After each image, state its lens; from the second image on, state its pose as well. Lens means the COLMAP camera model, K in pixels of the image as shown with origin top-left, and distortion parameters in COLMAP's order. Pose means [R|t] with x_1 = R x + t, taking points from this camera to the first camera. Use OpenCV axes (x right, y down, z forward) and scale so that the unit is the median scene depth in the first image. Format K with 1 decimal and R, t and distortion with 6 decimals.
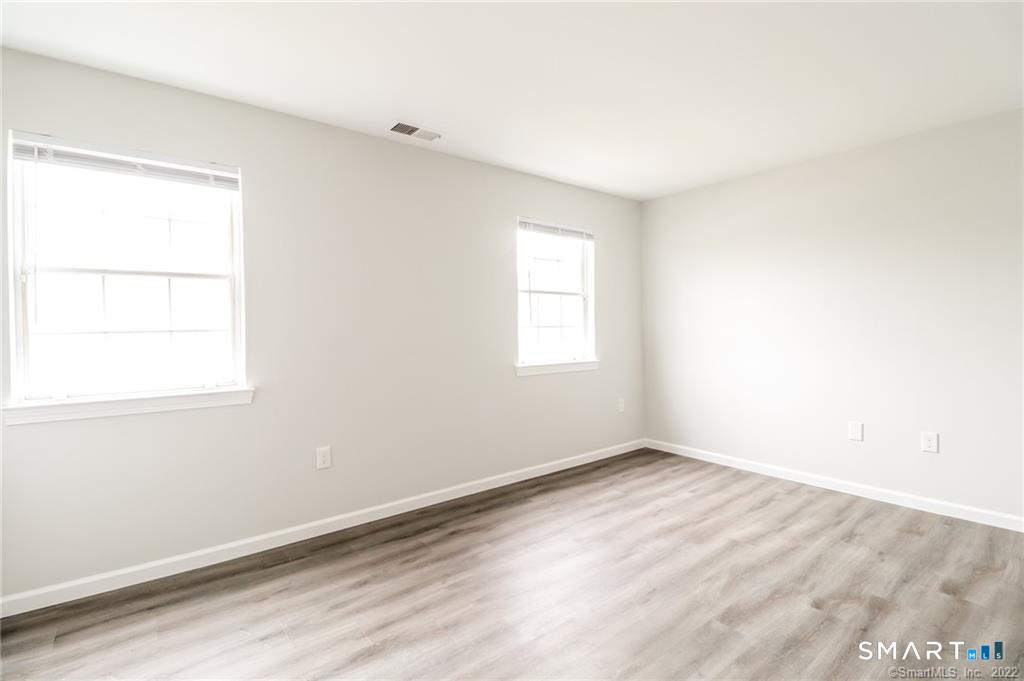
lens RADIAL K [[476.1, 0, 510.7], [0, 476.1, 334.3], [0, 0, 1]] dist [-0.004147, -0.010809]
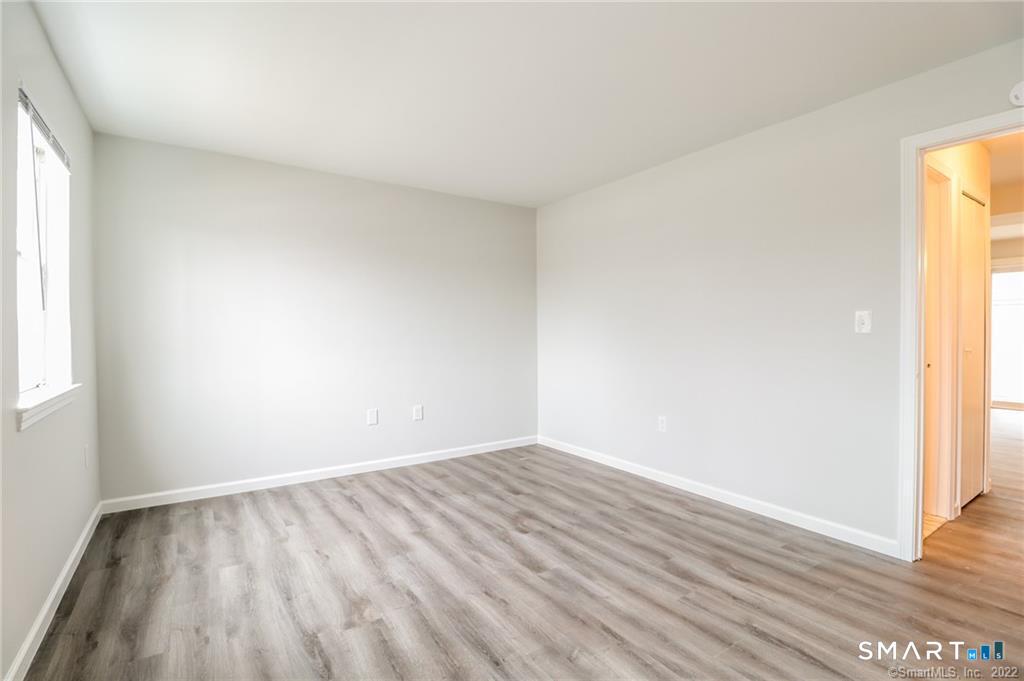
lens RADIAL K [[476.1, 0, 508.8], [0, 476.1, 338.7], [0, 0, 1]] dist [-0.004147, -0.010809]
pose [[0.080315, -0.008668, 0.996732, -0.490685], [0.016891, 0.999830, 0.007333, 0.005810], [-0.996626, 0.016246, 0.080448, 0.635932]]
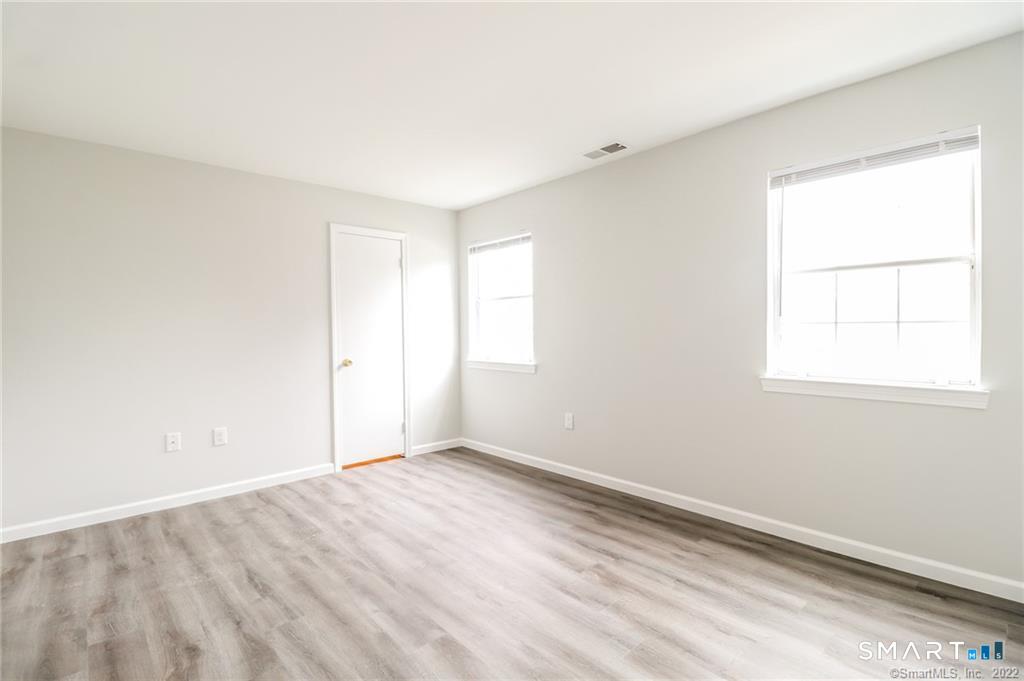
lens RADIAL K [[476.1, 0, 507.5], [0, 476.1, 335.6], [0, 0, 1]] dist [-0.004147, -0.010809]
pose [[0.067694, 0.026118, -0.997364, 0.915095], [-0.000394, 0.999658, 0.026151, -0.021575], [0.997706, -0.001377, 0.067681, 0.698219]]
